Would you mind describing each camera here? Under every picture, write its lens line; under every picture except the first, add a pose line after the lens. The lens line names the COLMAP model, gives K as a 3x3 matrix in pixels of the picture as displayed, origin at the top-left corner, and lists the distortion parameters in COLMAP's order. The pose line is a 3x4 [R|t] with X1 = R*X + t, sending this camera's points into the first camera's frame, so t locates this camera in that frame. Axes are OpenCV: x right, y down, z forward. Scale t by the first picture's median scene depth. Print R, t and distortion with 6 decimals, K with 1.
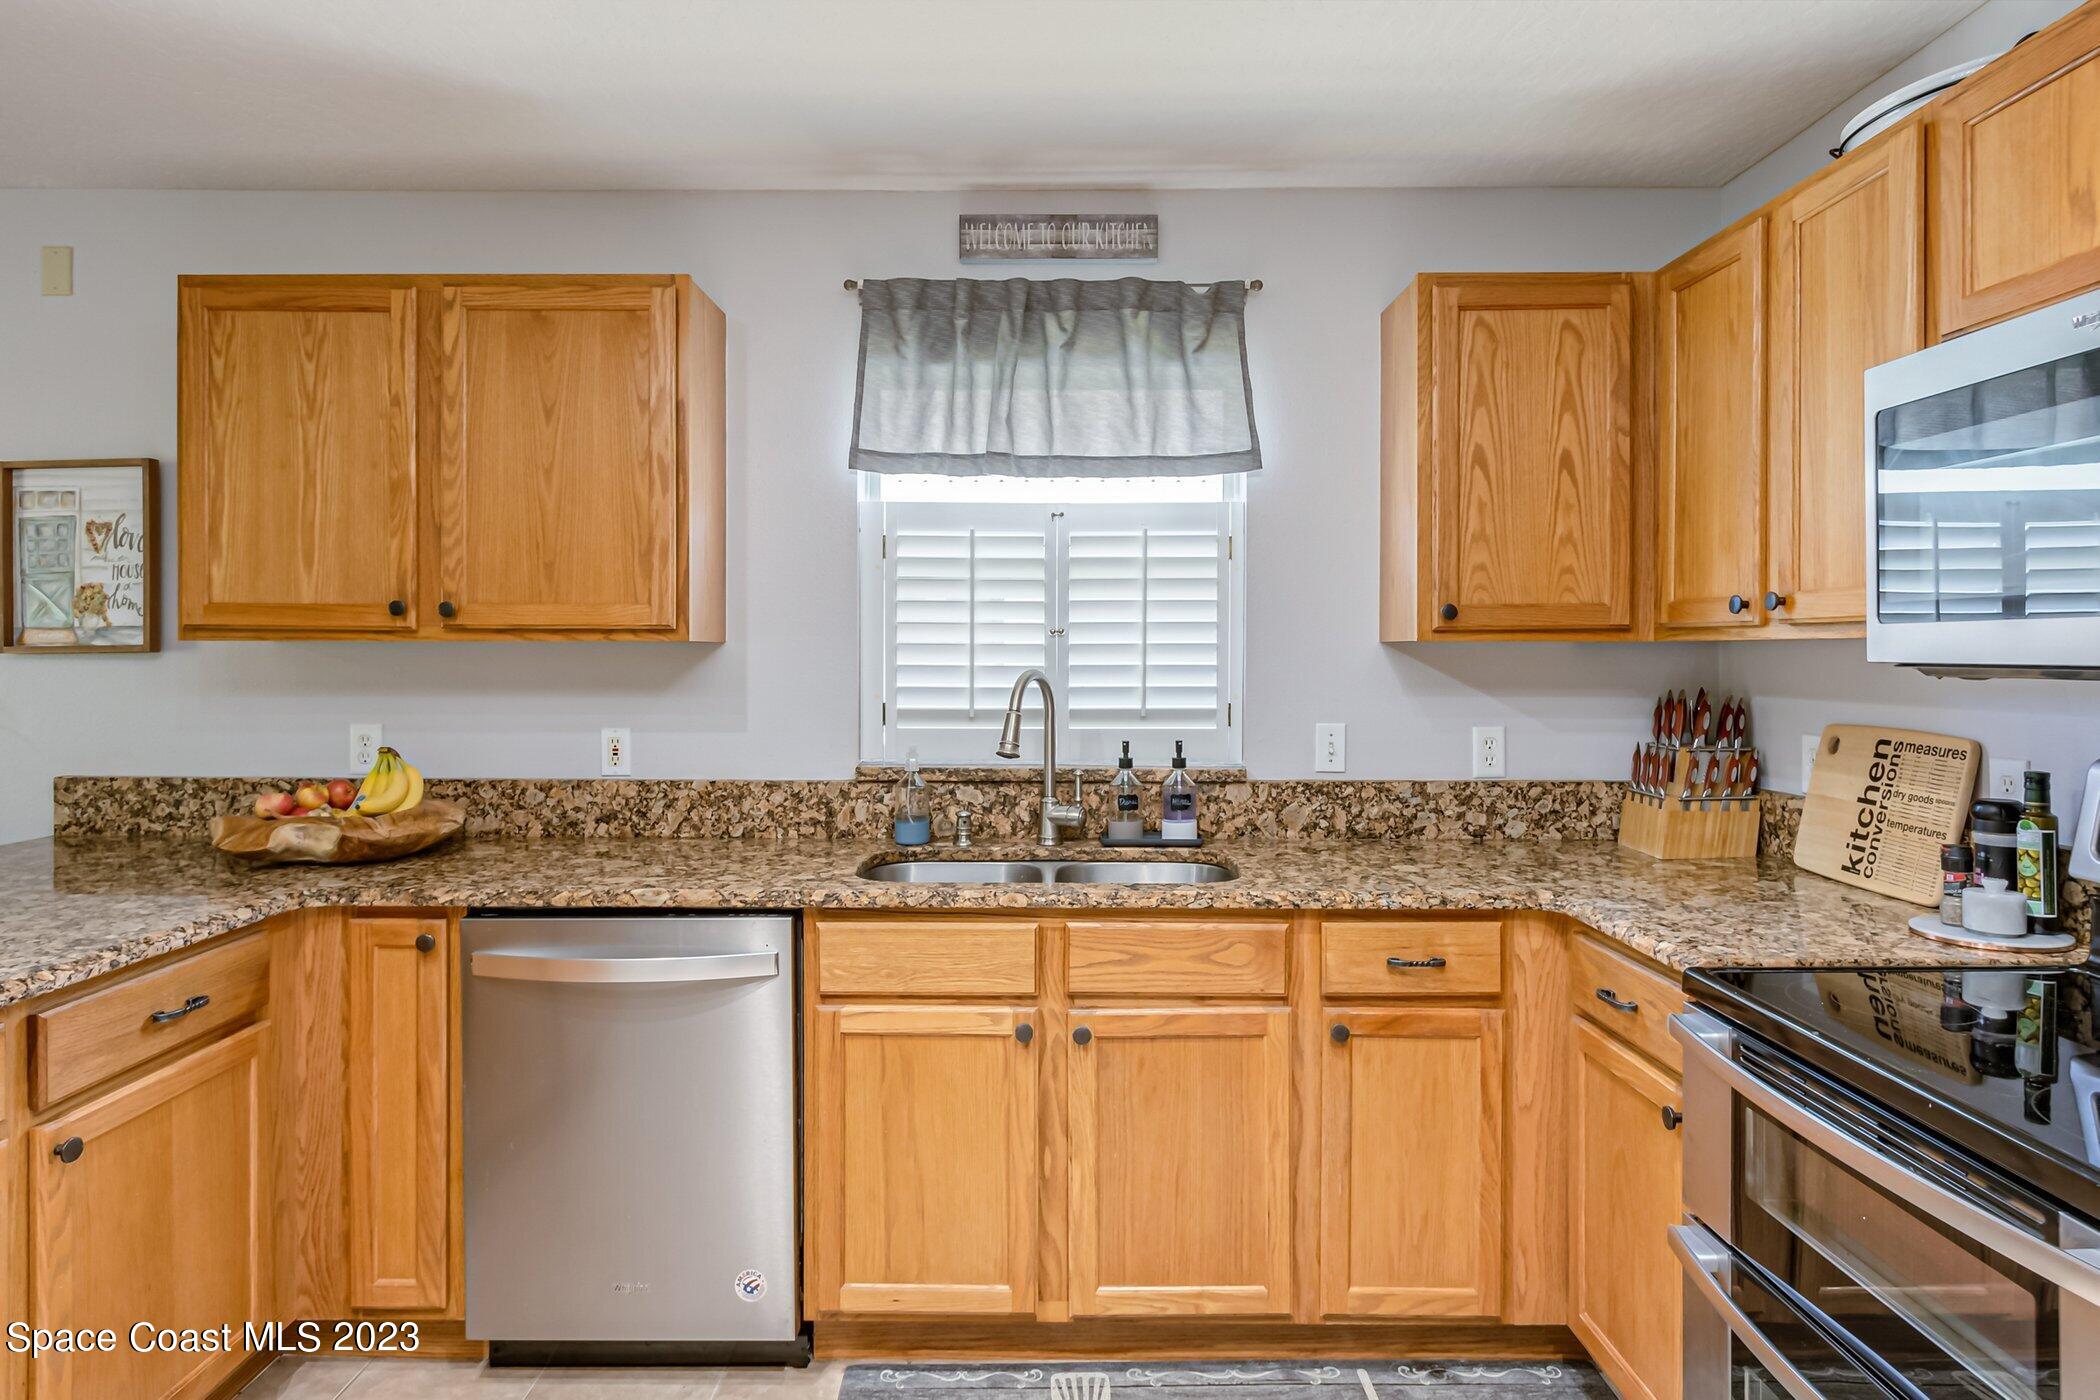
lens RADIAL K [[1214.2, 0, 1045.2], [0, 1214.2, 654.4], [0, 0, 1]] dist [0.002205, 0.000103]
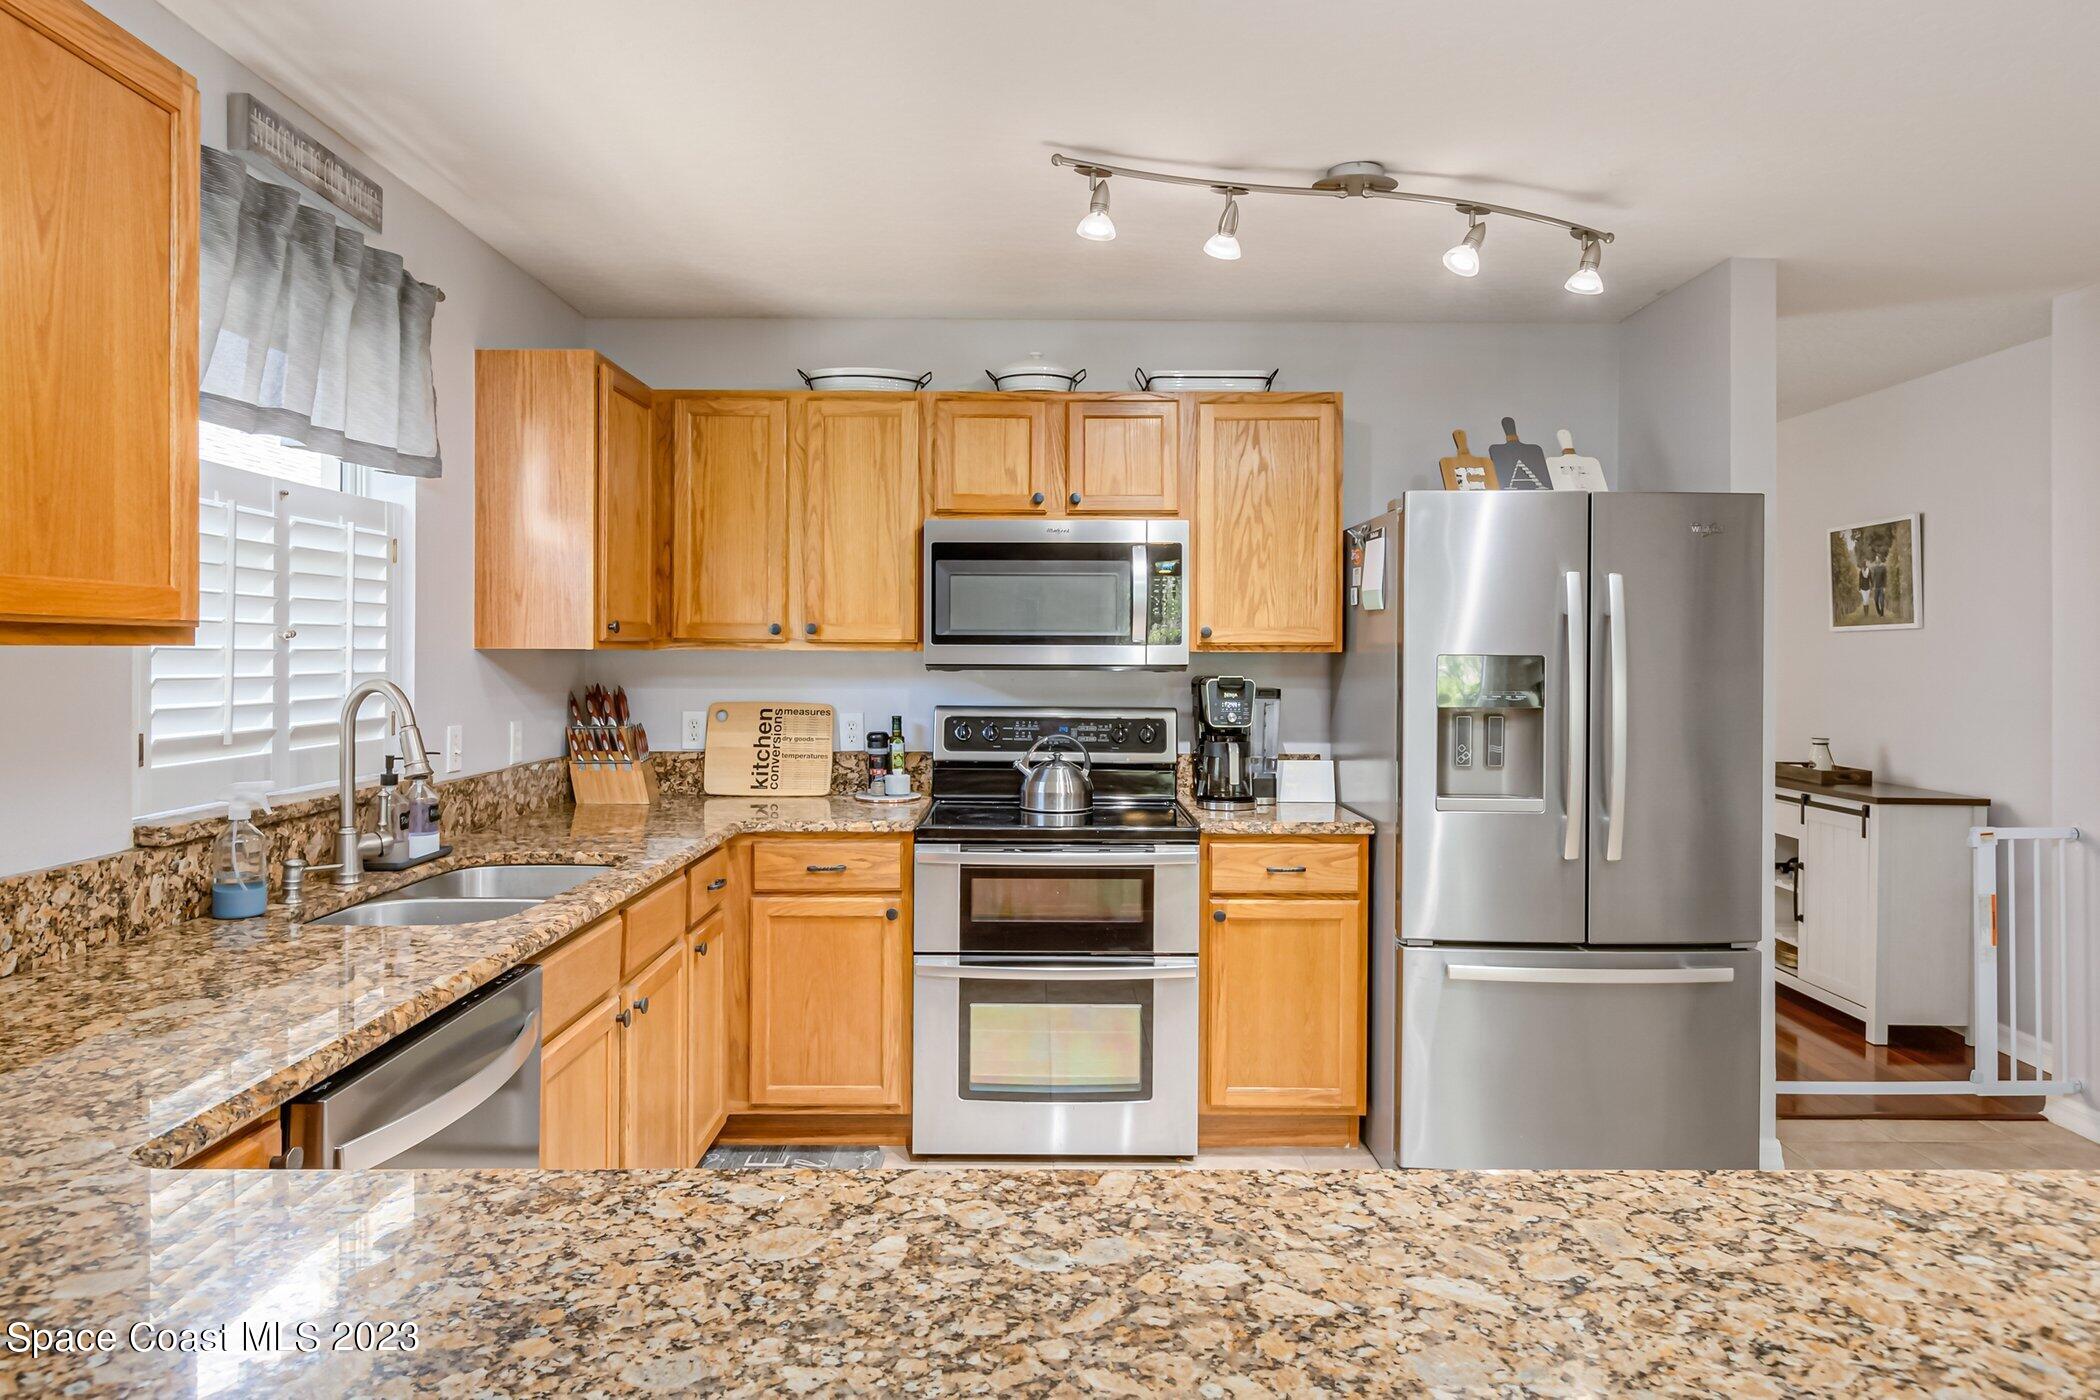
lens RADIAL K [[1261.9, 0, 1047.9], [0, 1261.9, 657.0], [0, 0, 1]] dist [0.002101, -0.000681]
pose [[-0.012561, -0.003199, 0.999916, -0.893466], [-0.000941, 0.999994, 0.003187, -0.007354], [-0.999921, -0.000901, -0.012563, 0.510289]]
